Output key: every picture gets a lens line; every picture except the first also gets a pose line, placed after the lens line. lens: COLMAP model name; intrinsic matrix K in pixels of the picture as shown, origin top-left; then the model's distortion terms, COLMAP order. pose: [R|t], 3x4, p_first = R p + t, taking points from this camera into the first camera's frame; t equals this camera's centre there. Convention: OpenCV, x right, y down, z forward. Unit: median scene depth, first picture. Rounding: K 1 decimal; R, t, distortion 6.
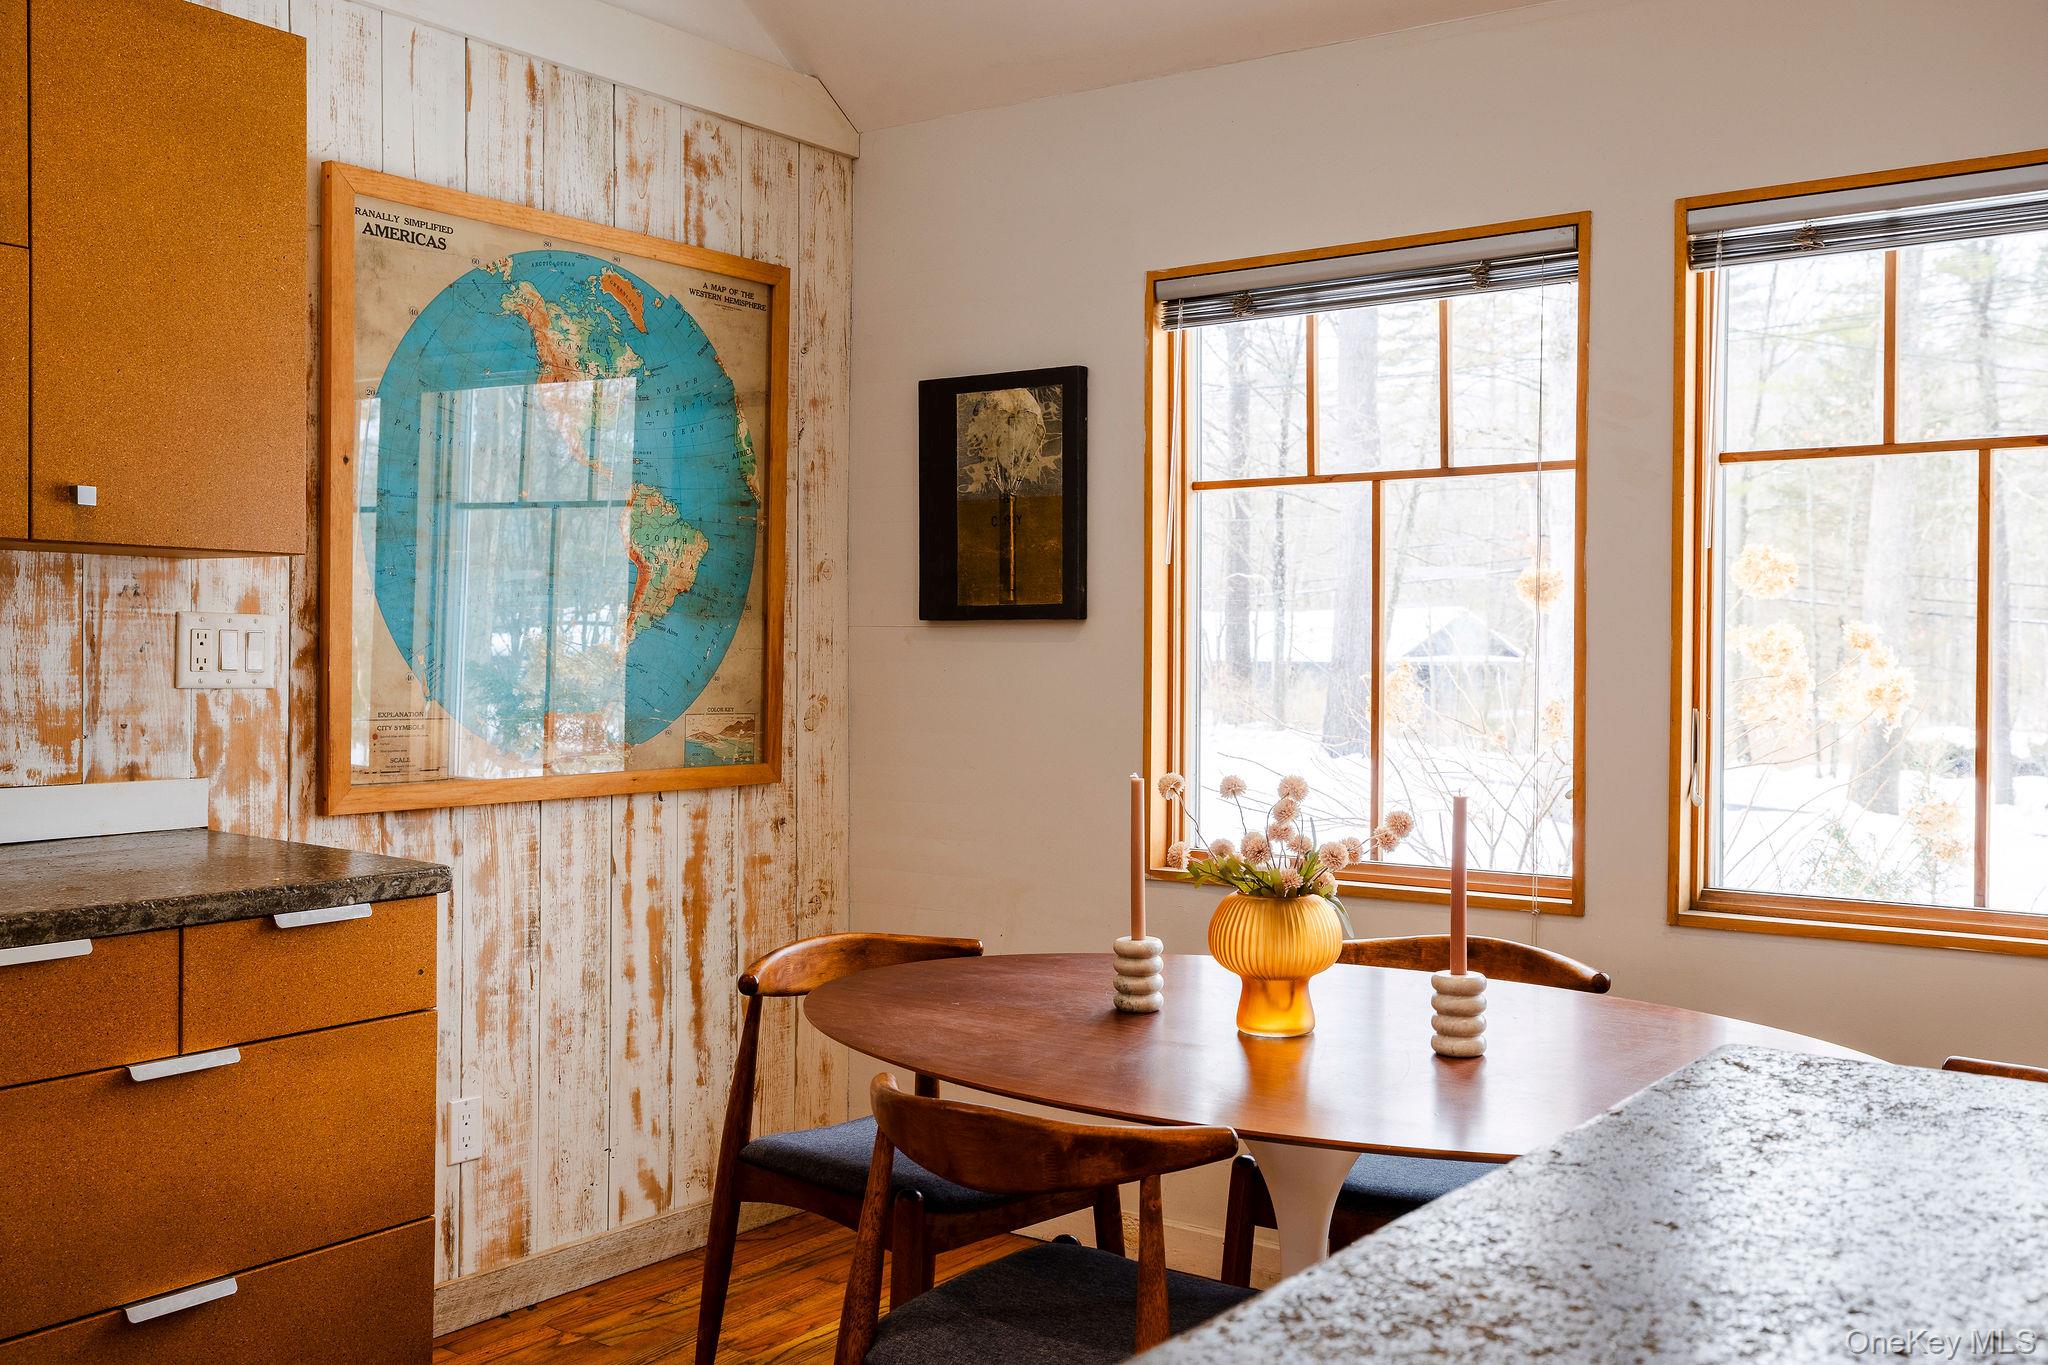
lens RADIAL K [[1935.6, 0, 1024.0], [0, 1935.6, 682.5], [0, 0, 1]] dist [0.017127, 0.013055]
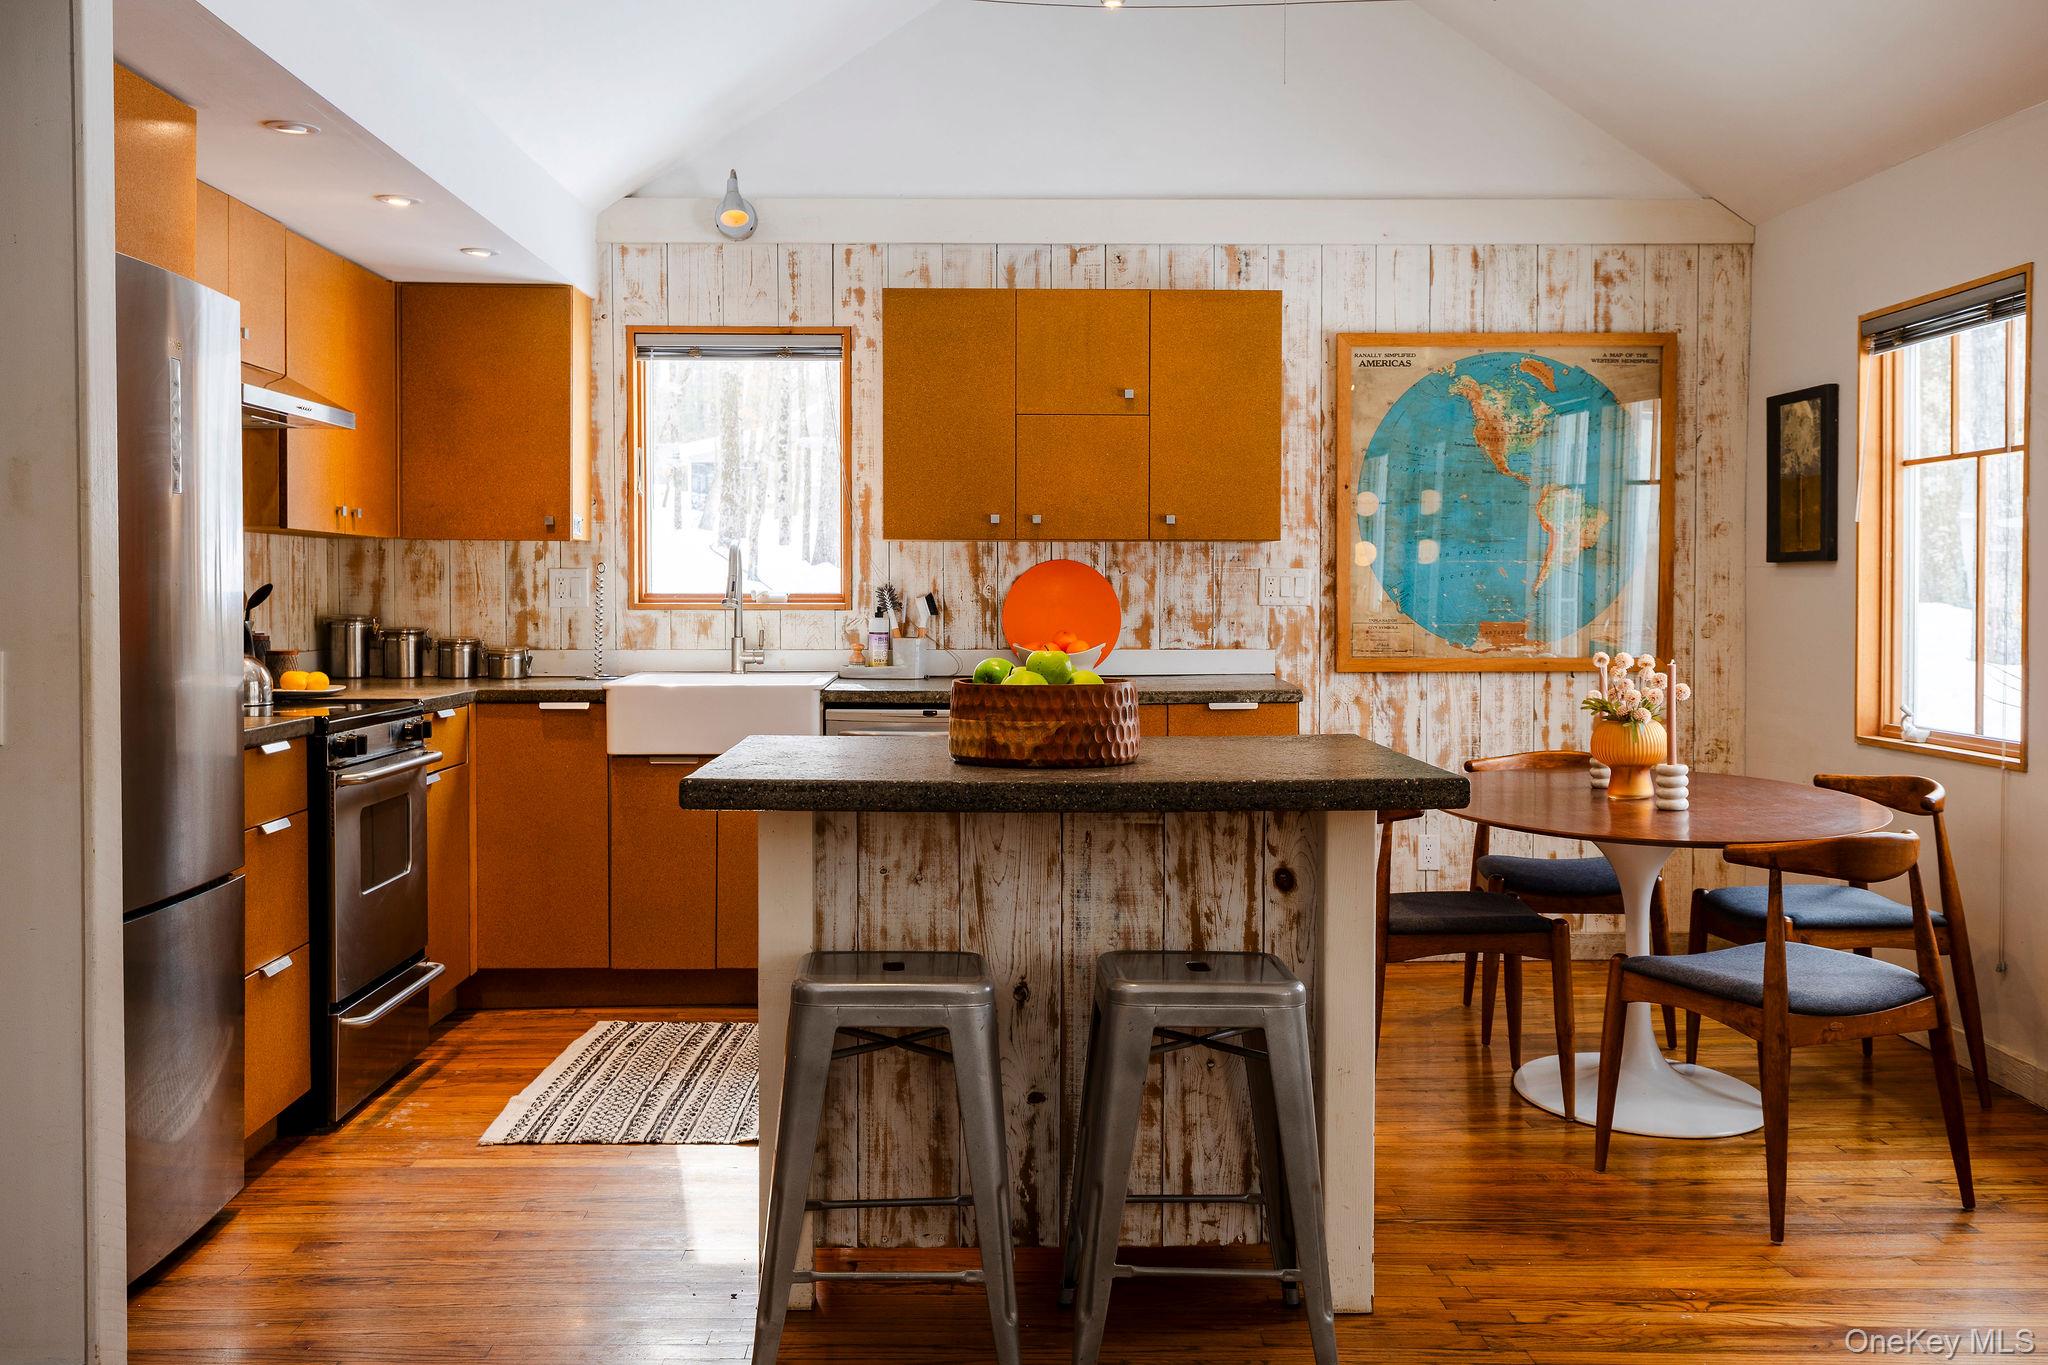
lens RADIAL K [[2018.3, 0, 1023.0], [0, 2018.3, 646.1], [0, 0, 1]] dist [0.004571, 0.002533]
pose [[0.606104, 0.016198, -0.795220, 0.943714], [-0.006748, 0.999861, 0.015223, 0.013007], [0.795357, -0.003861, 0.606130, -0.419091]]
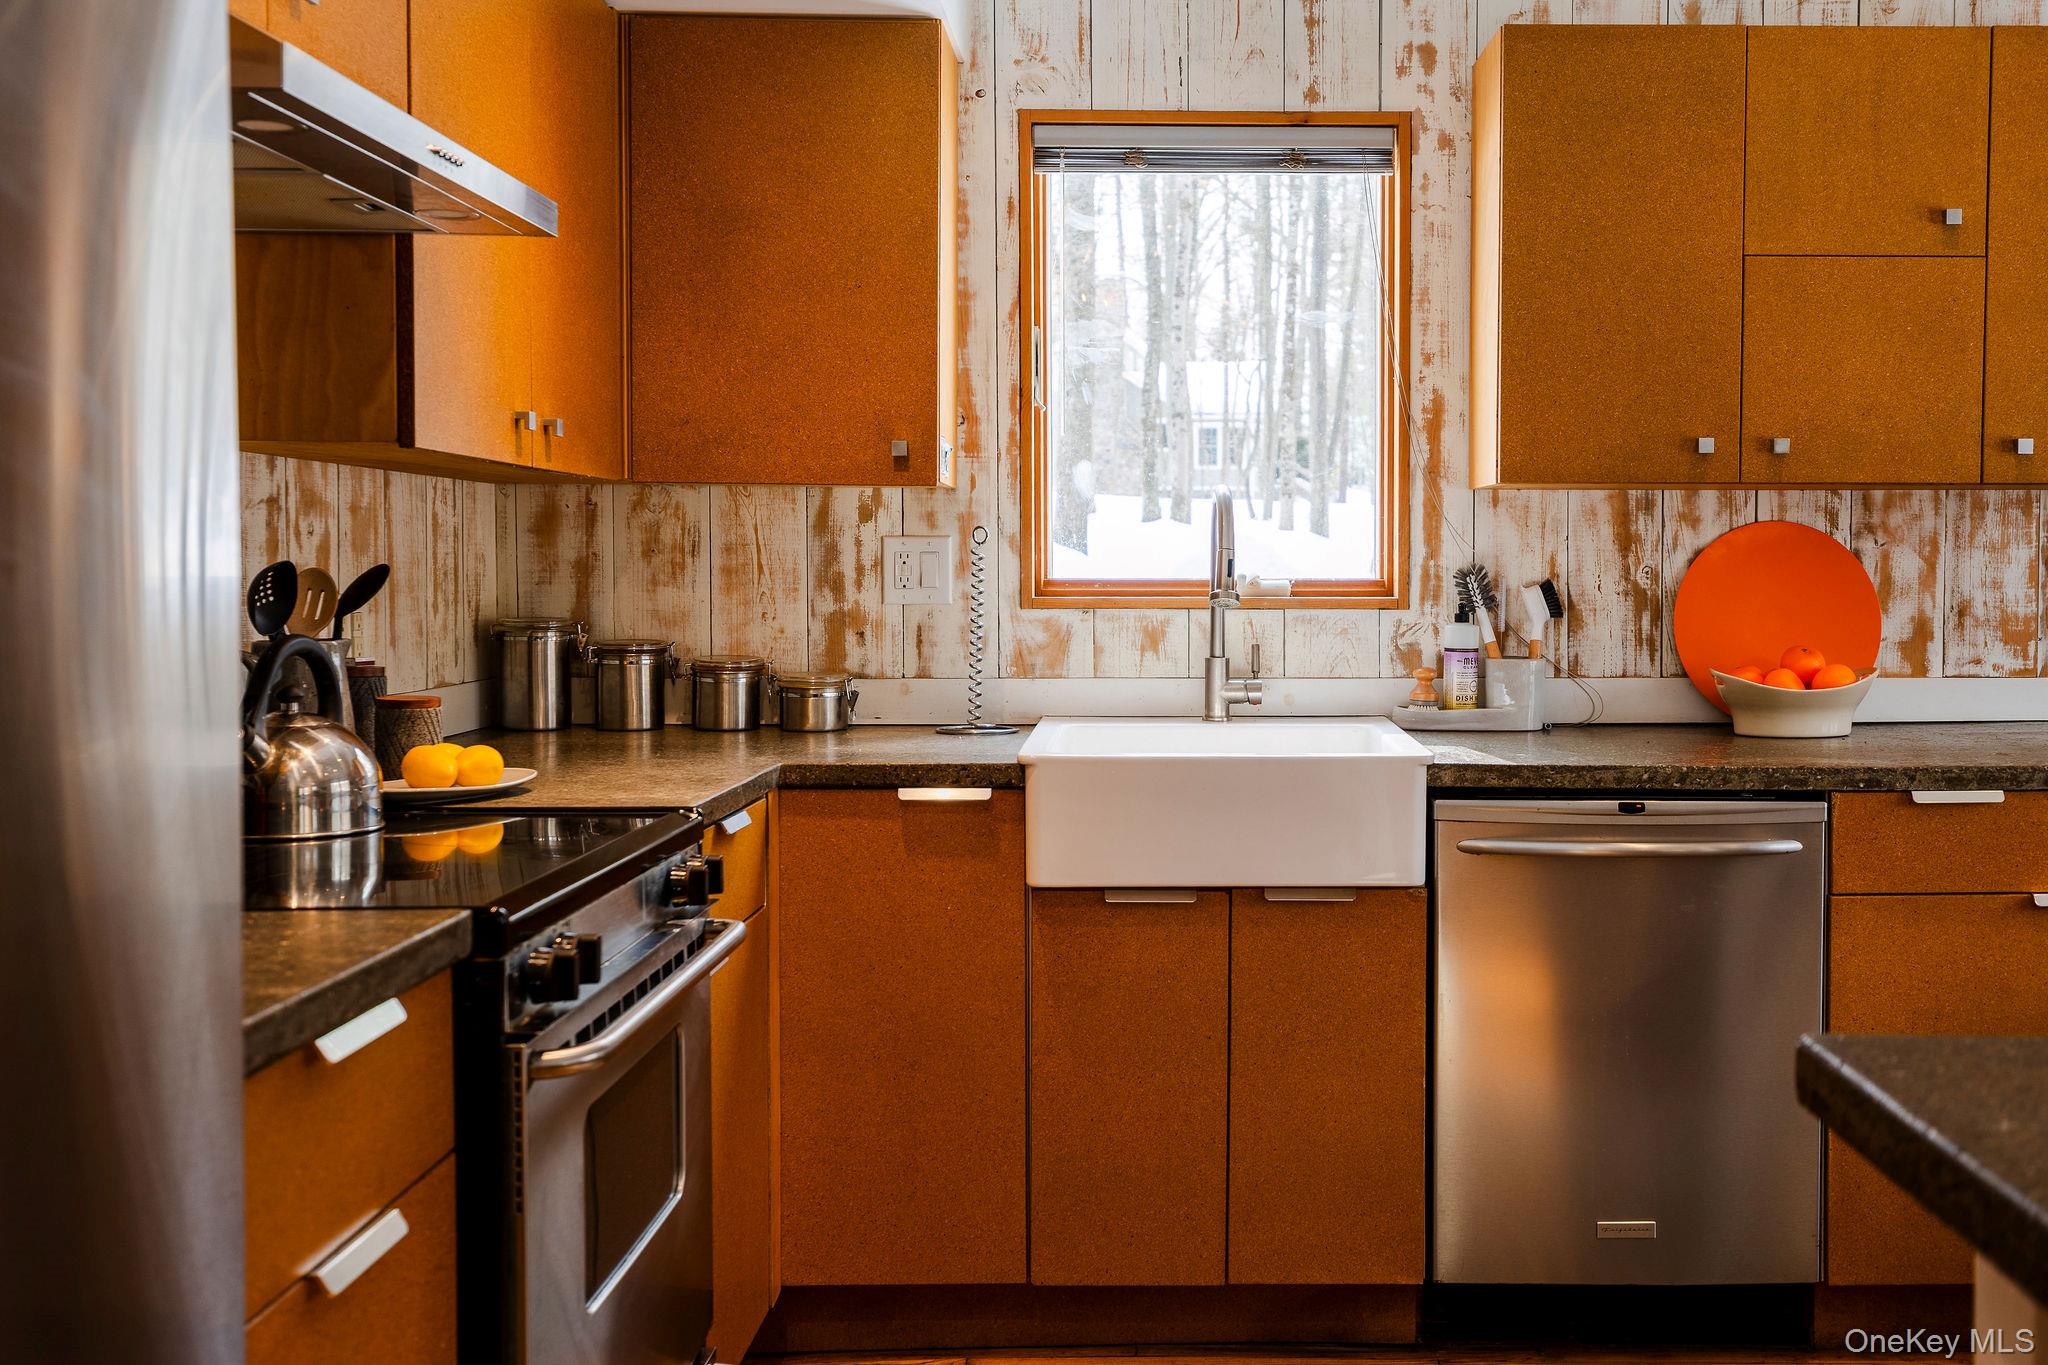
lens RADIAL K [[2040.9, 0, 1184.1], [0, 2040.9, 646.0], [0, 0, 1]] dist [0.010767, 0.009351]
pose [[0.602534, 0.024829, -0.797707, 0.180888], [-0.006664, 0.999638, 0.026080, 0.001727], [0.798066, -0.010398, 0.602481, -0.169992]]
